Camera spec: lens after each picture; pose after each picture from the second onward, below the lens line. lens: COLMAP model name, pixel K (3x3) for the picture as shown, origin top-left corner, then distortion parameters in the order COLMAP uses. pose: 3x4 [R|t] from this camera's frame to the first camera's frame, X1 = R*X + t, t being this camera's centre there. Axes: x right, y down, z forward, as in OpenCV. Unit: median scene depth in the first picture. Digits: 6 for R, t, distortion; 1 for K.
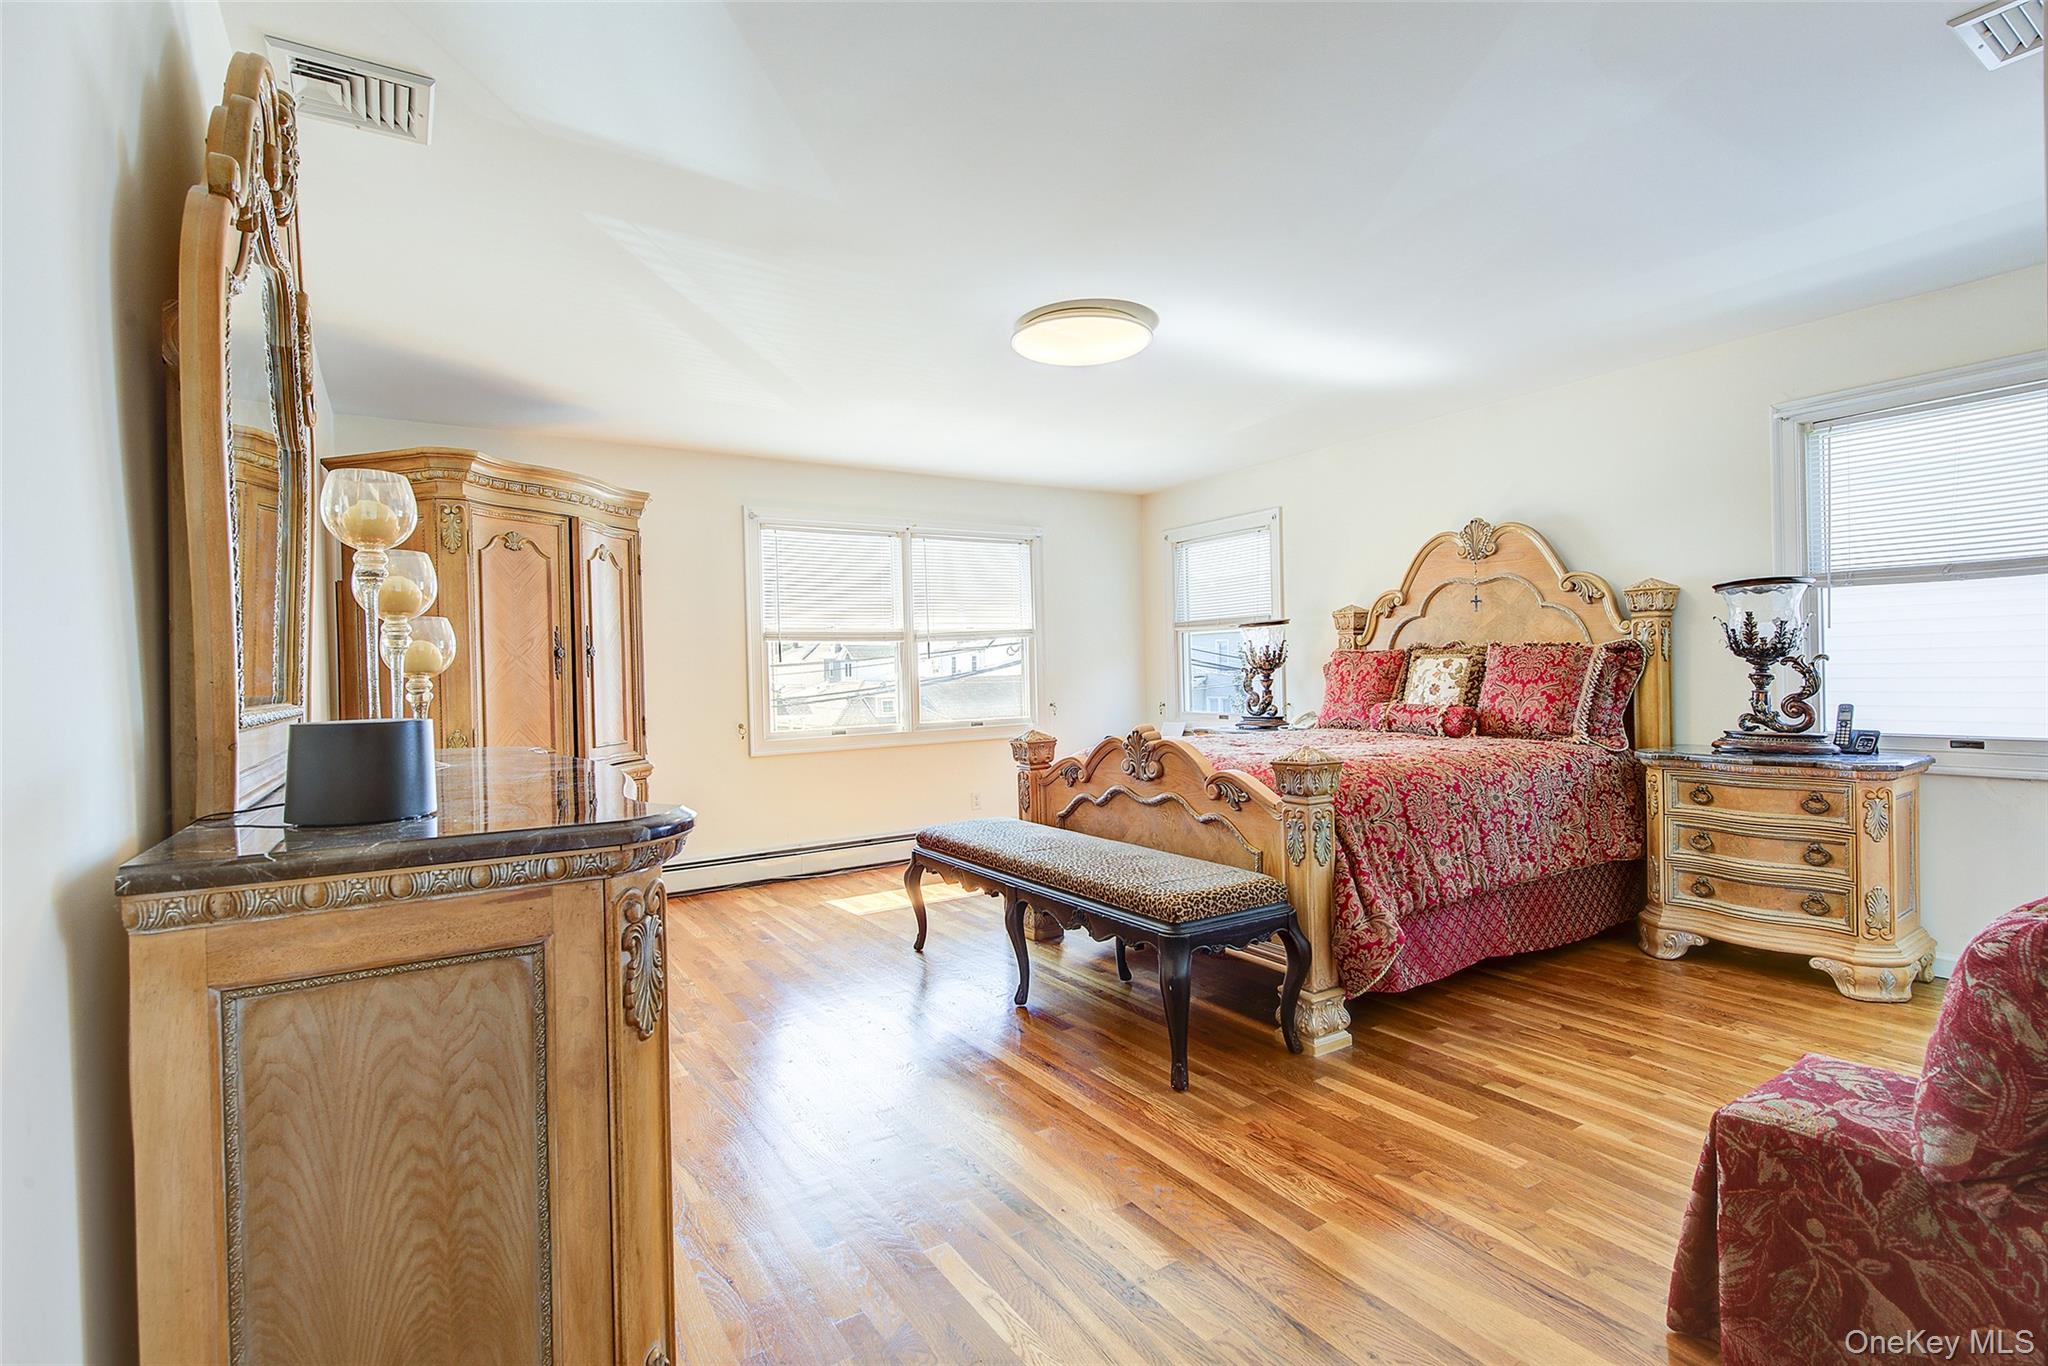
lens RADIAL K [[960.0, 0, 1020.7], [0, 960.0, 674.9], [0, 0, 1]] dist [0.001080, 0.000044]
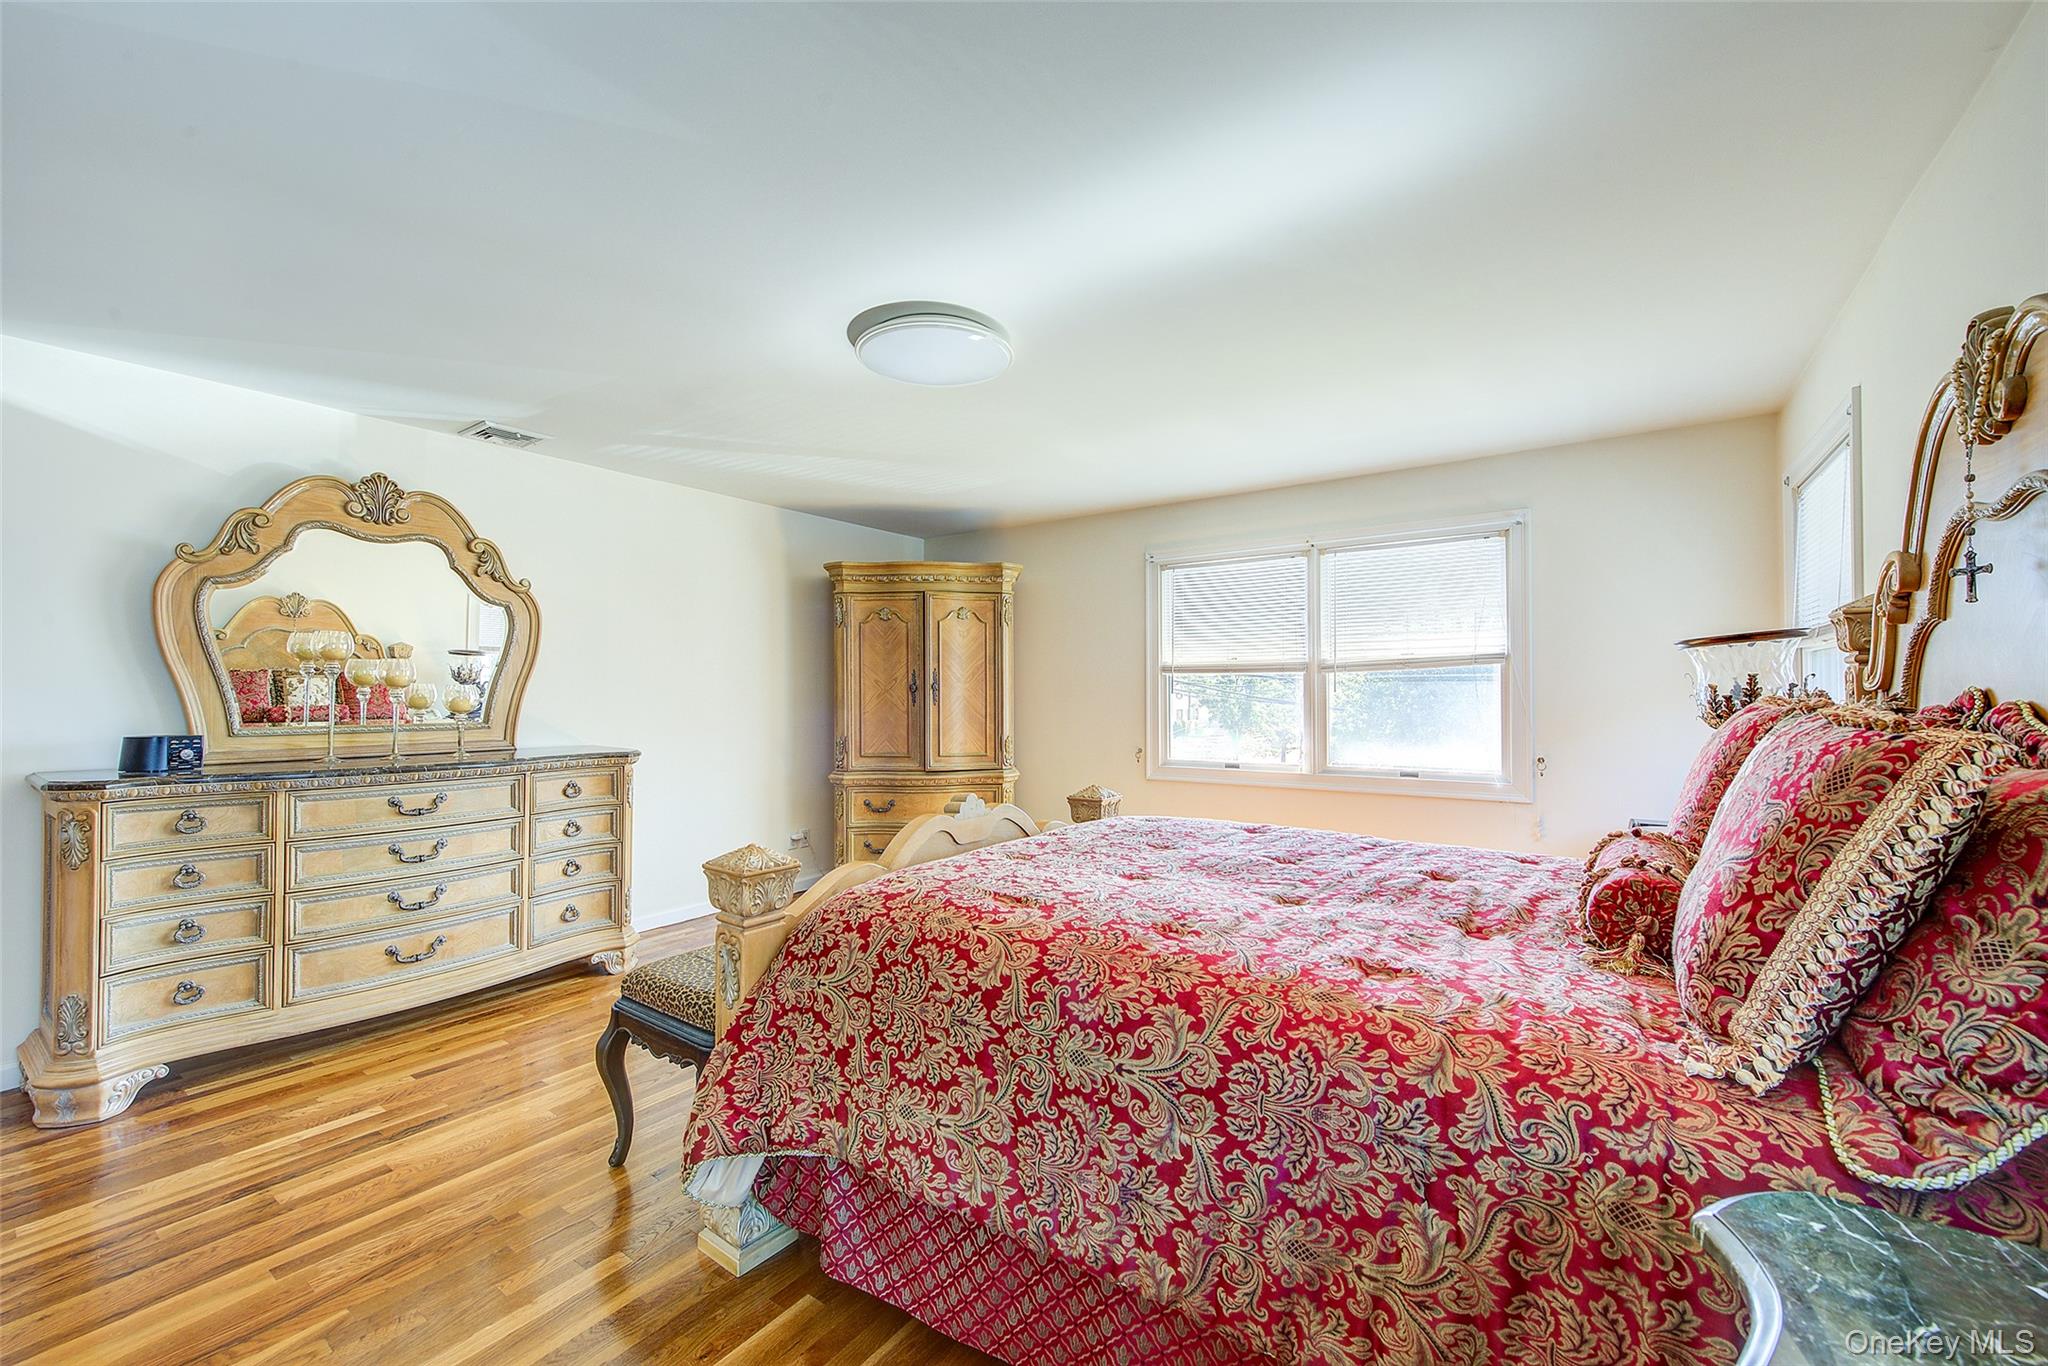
lens RADIAL K [[813.3, 0, 1025.8], [0, 813.3, 685.0], [0, 0, 1]] dist [-0.002388, -0.000630]
pose [[0.382043, 0.015113, -0.924021, 0.634311], [-0.009069, 0.999879, 0.012603, -0.040836], [0.924100, 0.003565, 0.382134, 0.627630]]
